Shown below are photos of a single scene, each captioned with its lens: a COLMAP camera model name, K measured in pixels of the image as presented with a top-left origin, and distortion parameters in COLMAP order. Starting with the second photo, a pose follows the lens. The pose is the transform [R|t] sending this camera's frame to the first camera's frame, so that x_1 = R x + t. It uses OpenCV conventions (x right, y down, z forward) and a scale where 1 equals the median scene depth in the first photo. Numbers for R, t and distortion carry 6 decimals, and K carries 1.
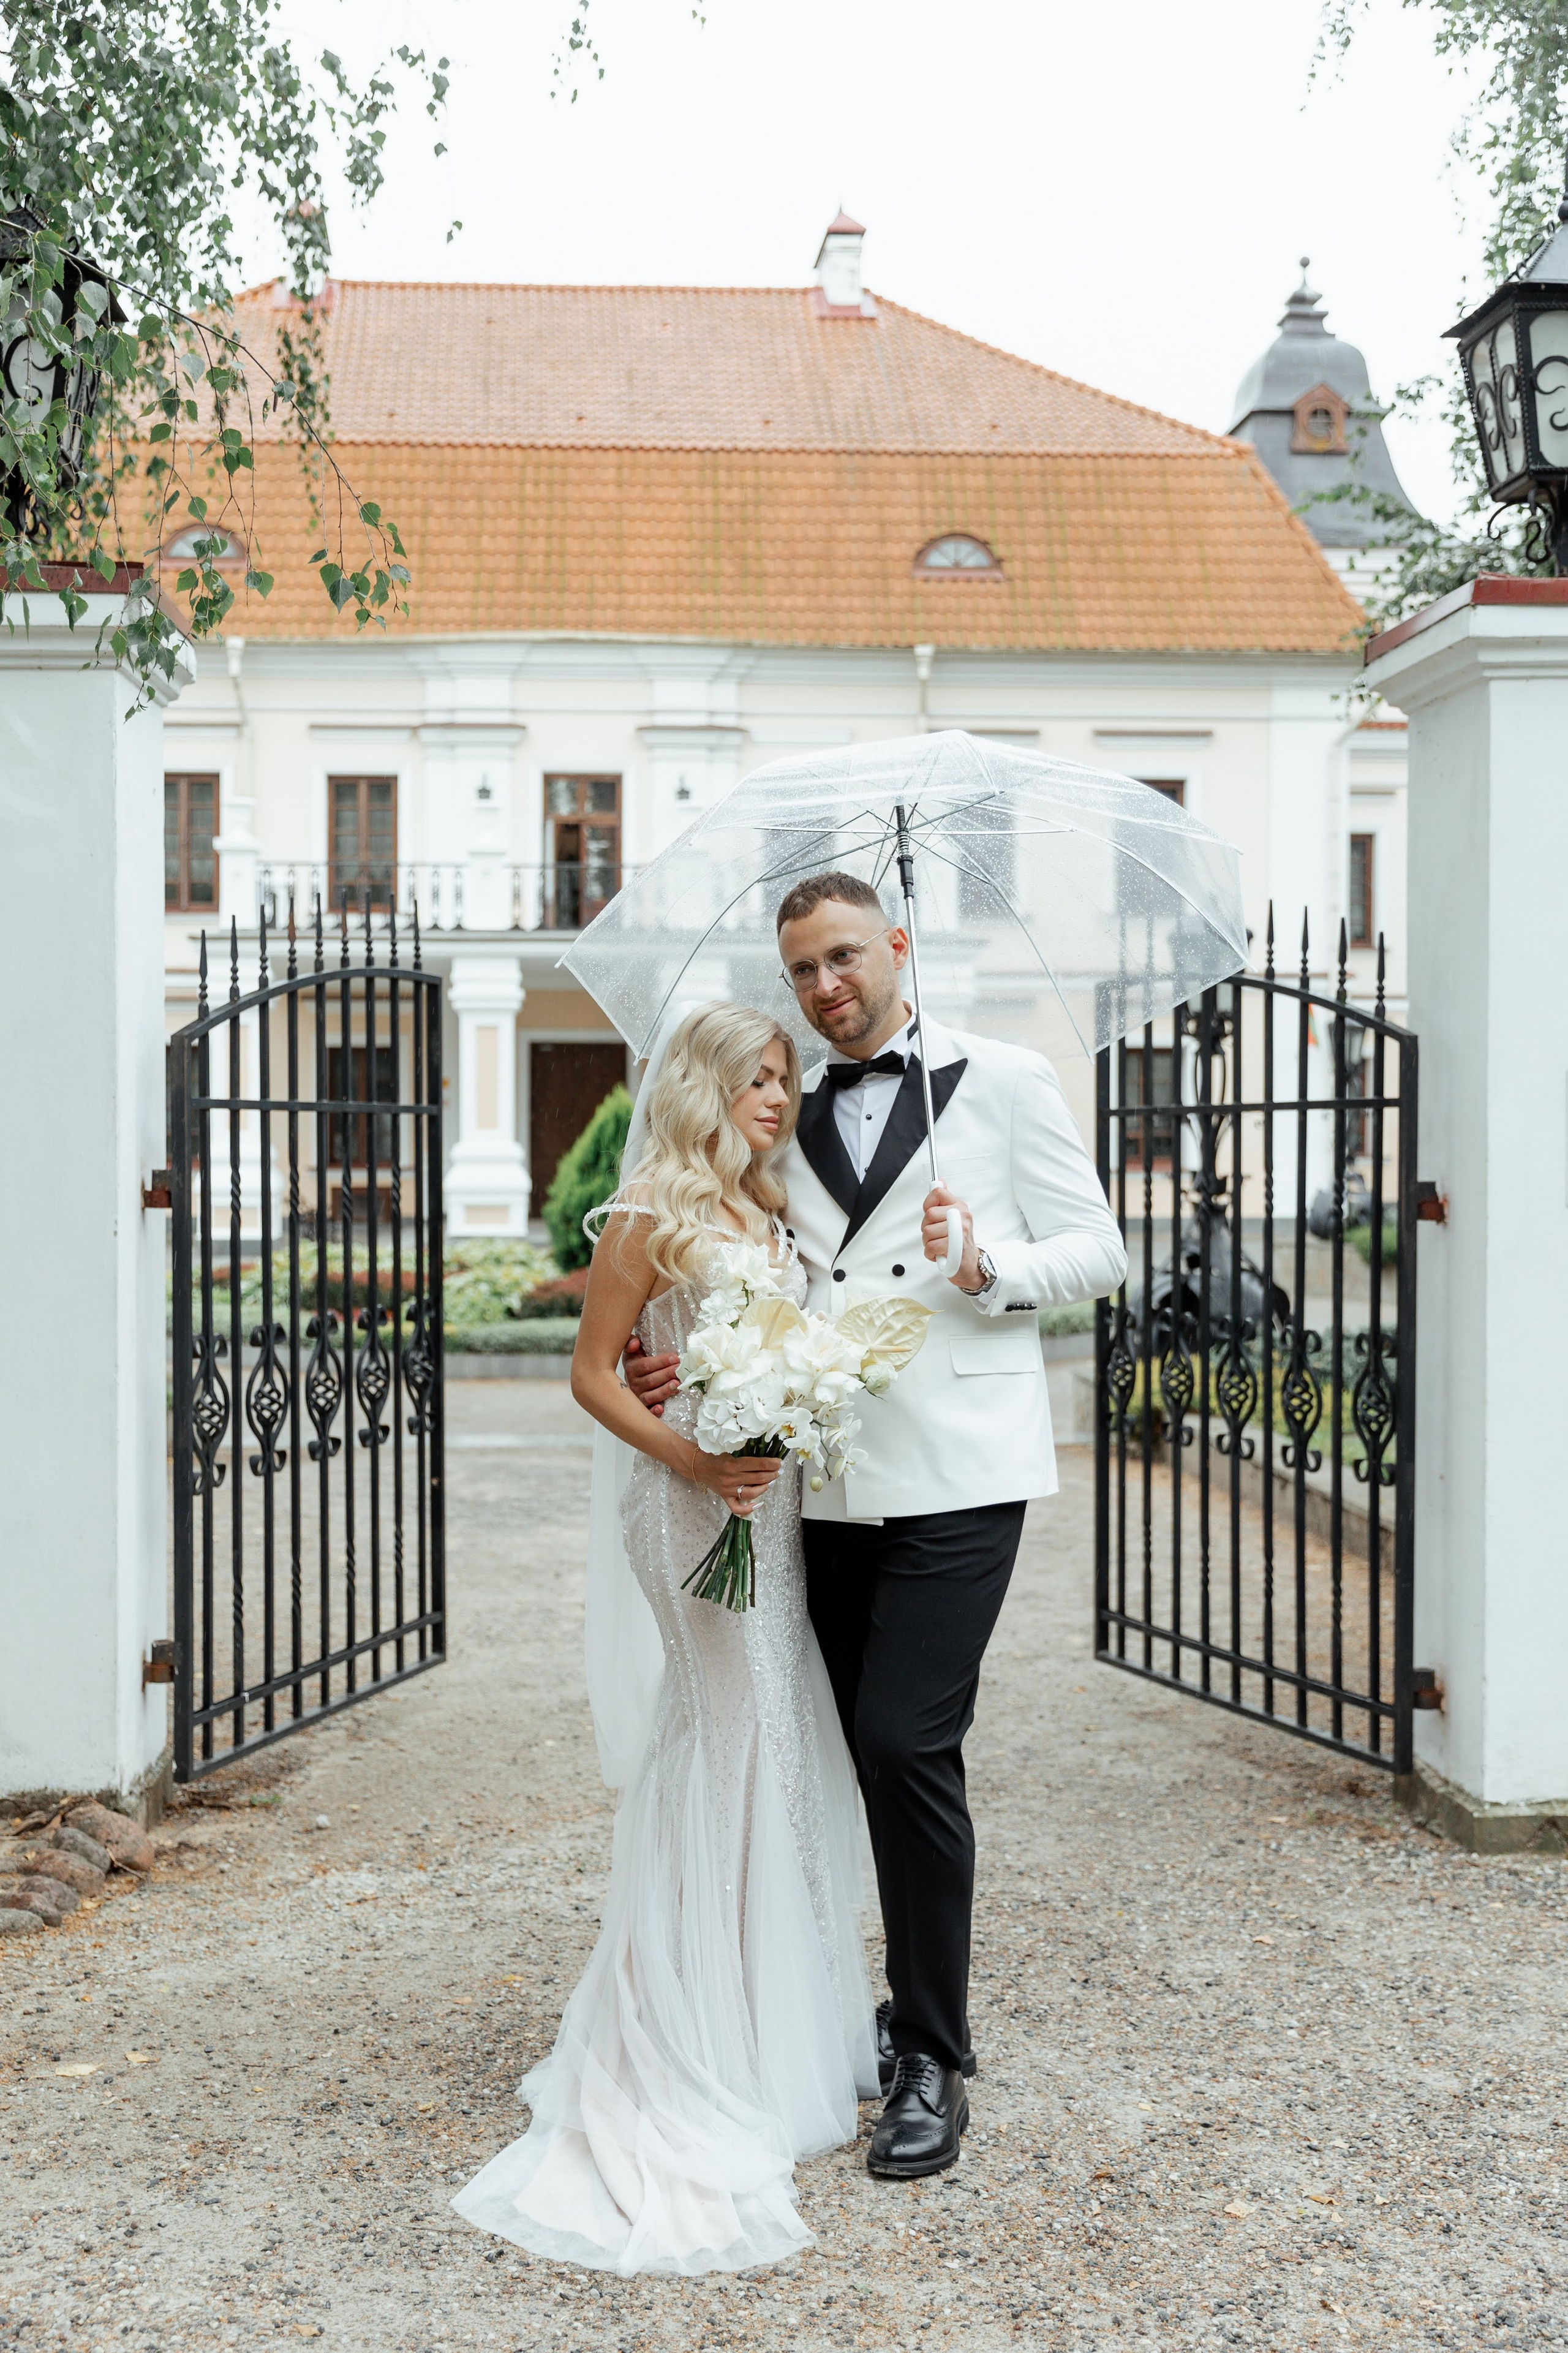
lens RADIAL K [[3049.9, 0, 786.3], [0, 3049.9, 1205.4], [0, 0, 1]] dist [0.101635, -0.720125]
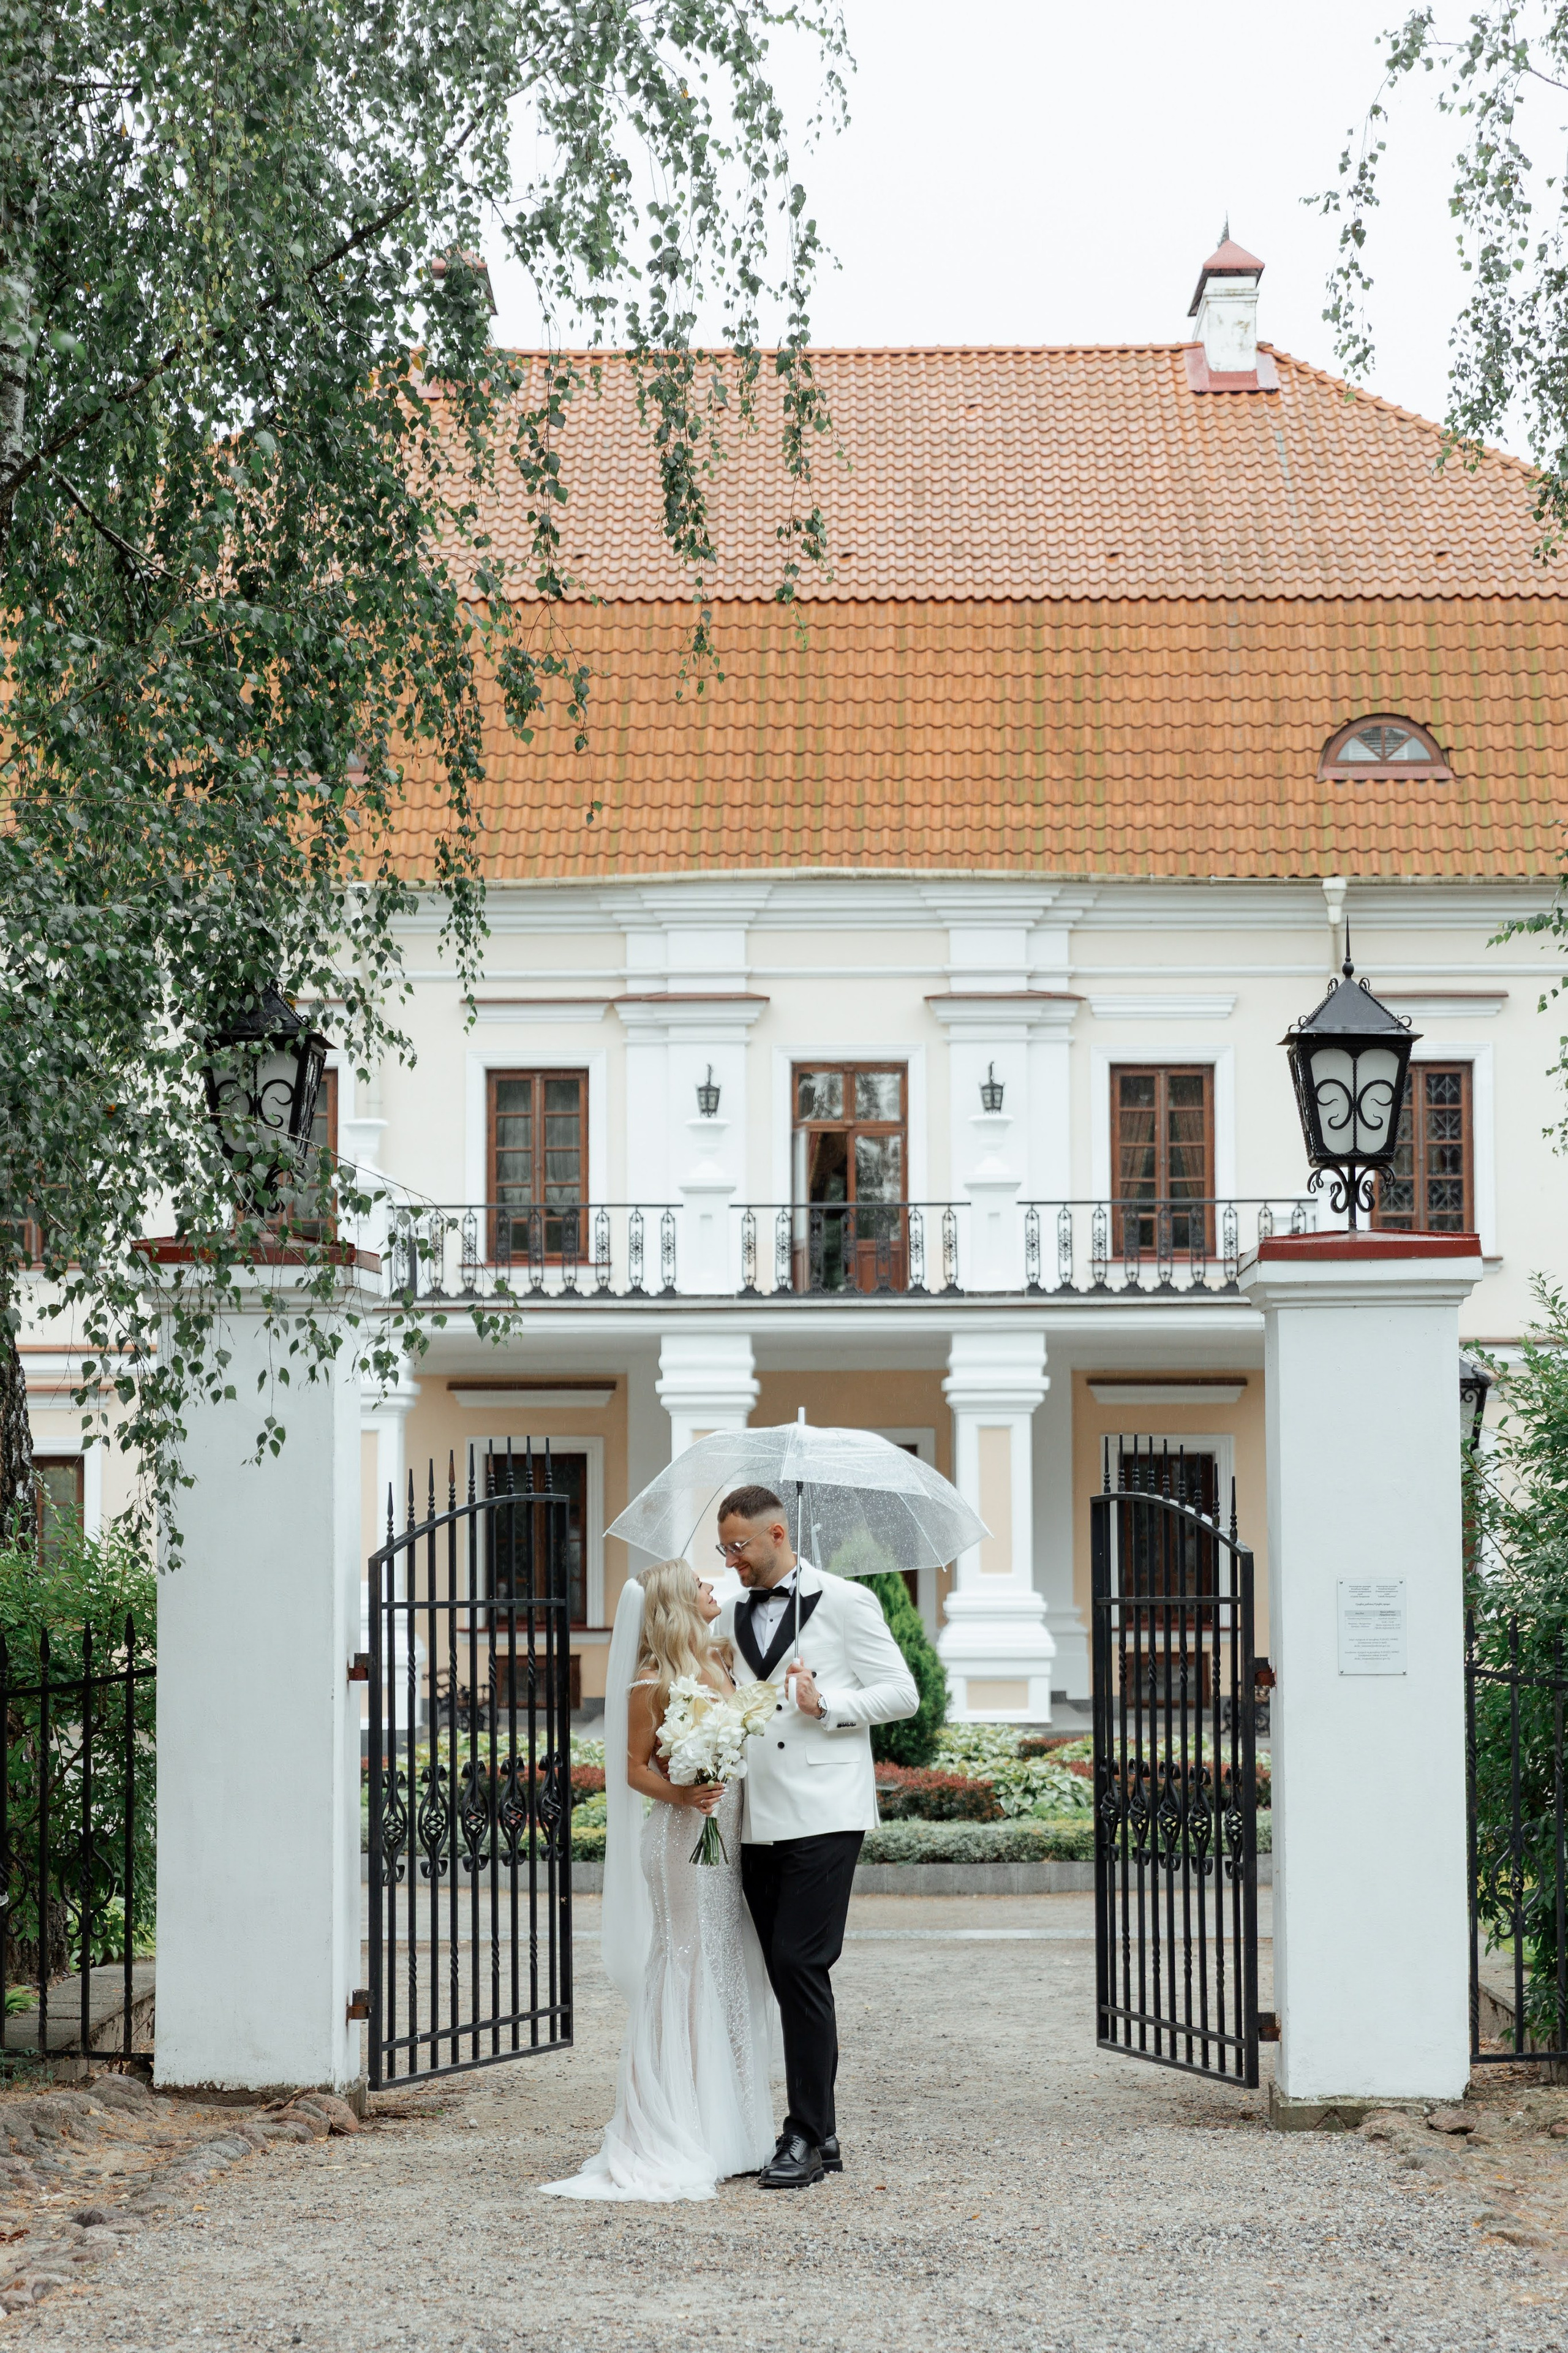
lens RADIAL K [[4885.4, 0, 784.0], [0, 4885.4, 1176.5], [0, 0, 1]] dist [0.109119, -0.573165]
pose [[0.996066, -0.013173, -0.087631, 0.020731], [0.003997, 0.994562, -0.104072, 0.000730], [0.088526, 0.103312, 0.990702, -0.135251]]
